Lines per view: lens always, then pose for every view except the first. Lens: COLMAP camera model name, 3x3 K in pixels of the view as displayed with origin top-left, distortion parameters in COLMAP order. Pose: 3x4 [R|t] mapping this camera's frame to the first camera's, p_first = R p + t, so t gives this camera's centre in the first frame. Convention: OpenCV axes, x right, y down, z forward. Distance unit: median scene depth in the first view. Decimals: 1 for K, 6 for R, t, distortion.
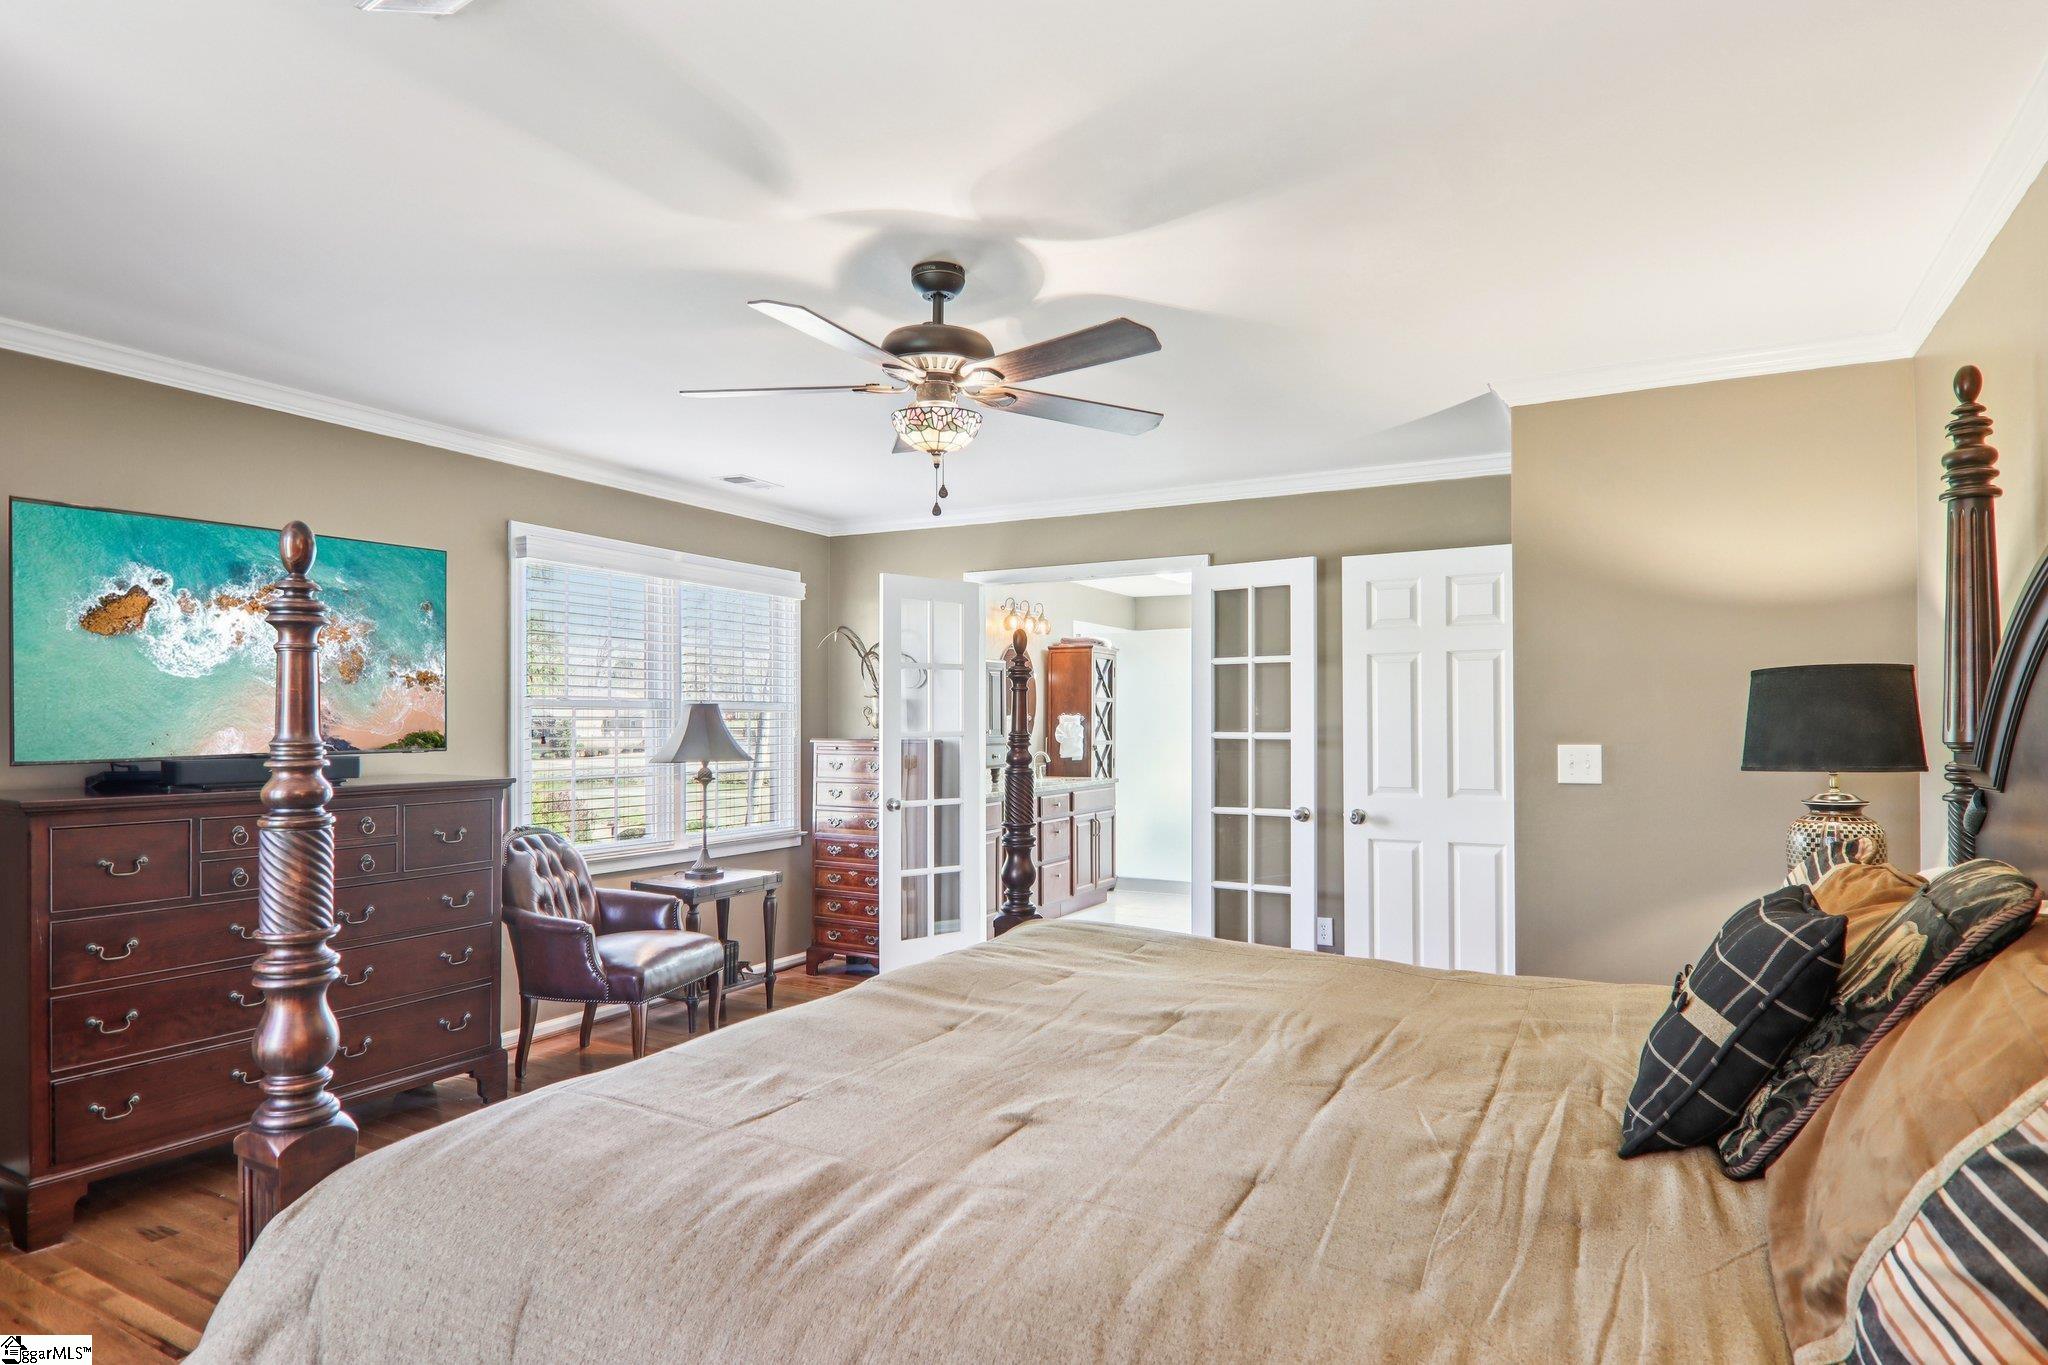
lens RADIAL K [[1148.2, 0, 1032.4], [0, 1148.2, 693.3], [0, 0, 1]] dist [0.004303, -0.016581]
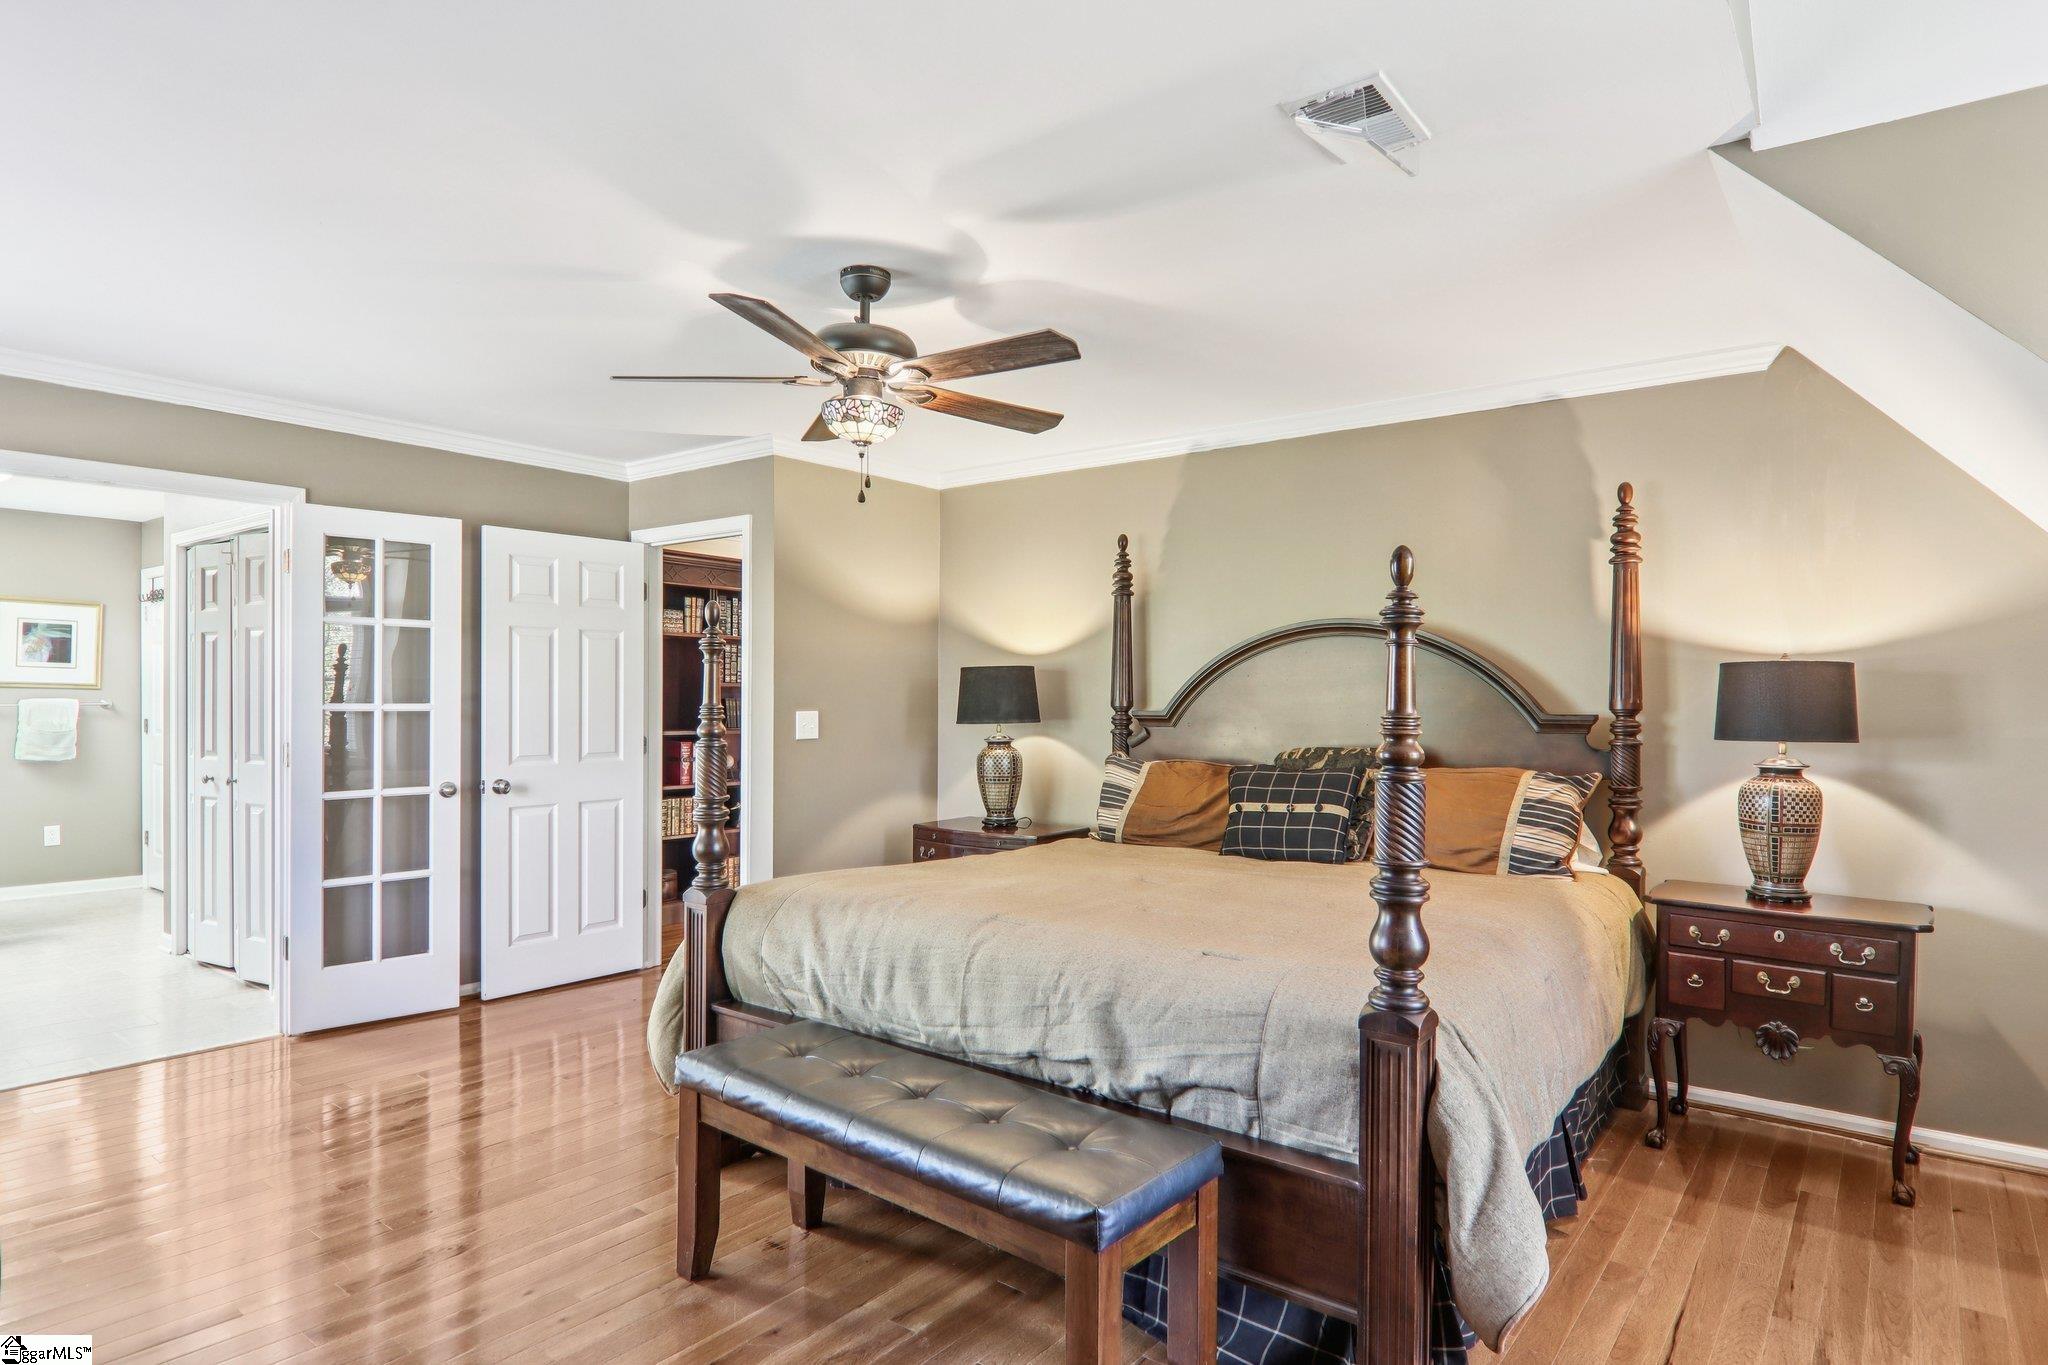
lens RADIAL K [[1115.0, 0, 1055.1], [0, 1115.0, 685.5], [0, 0, 1]] dist [0.001105, -0.000222]
pose [[0.147330, 0.009855, 0.989038, -0.874621], [-0.030874, 0.999509, -0.005360, 0.012438], [-0.988605, -0.029745, 0.147562, 0.537421]]
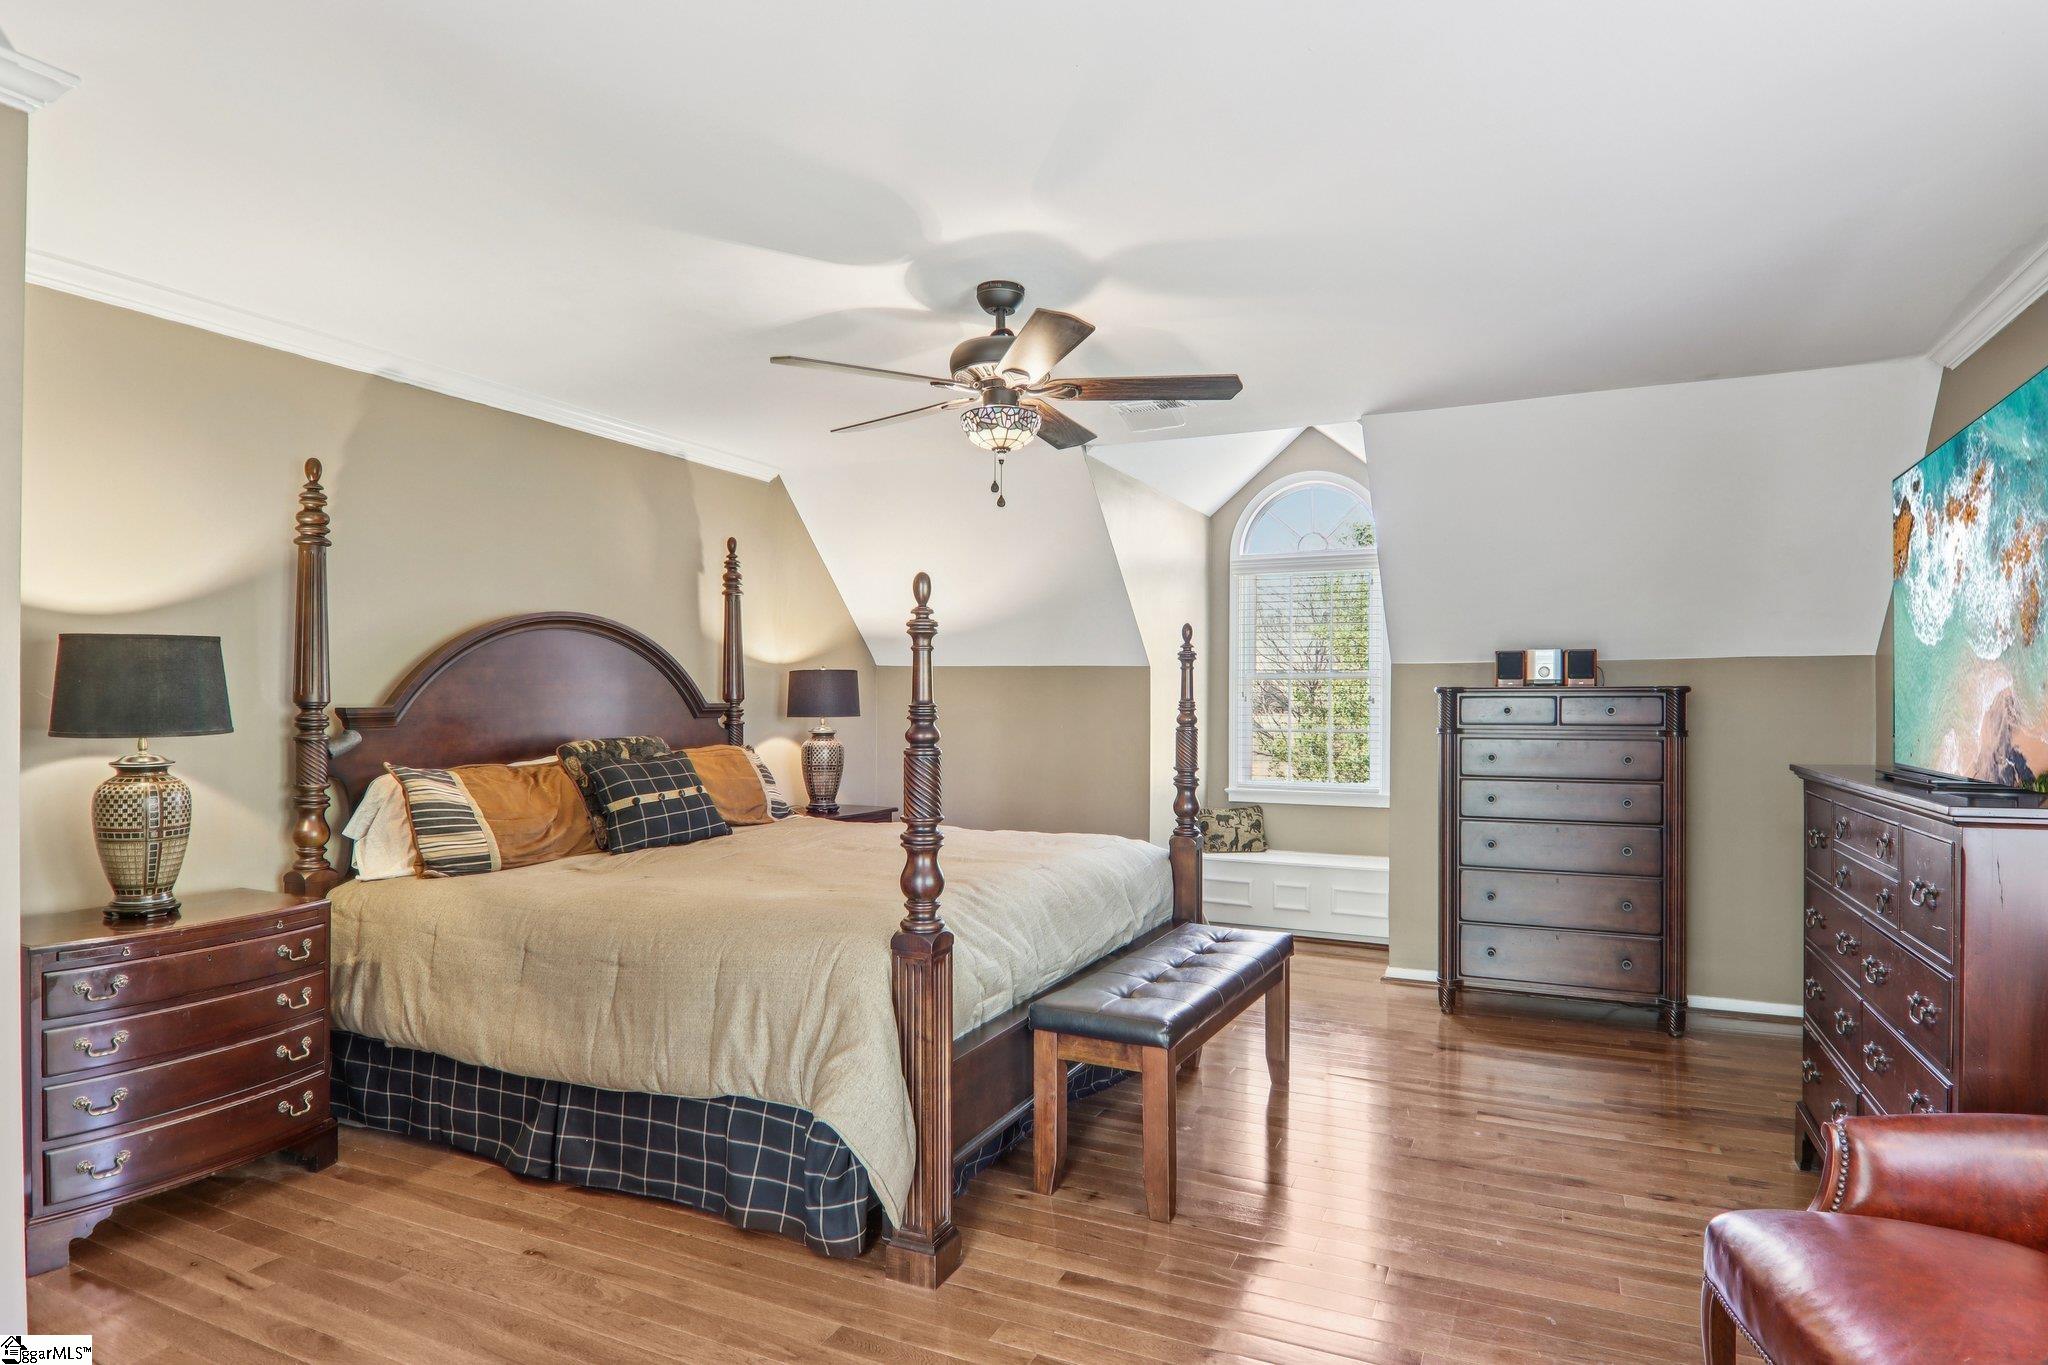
lens RADIAL K [[1148.2, 0, 1032.4], [0, 1148.2, 693.3], [0, 0, 1]] dist [0.004303, -0.016581]
pose [[-0.997236, -0.000015, -0.074303, -0.023953], [0.002436, 0.999456, -0.032900, 0.055961], [0.074263, -0.032990, -0.996693, 1.723350]]
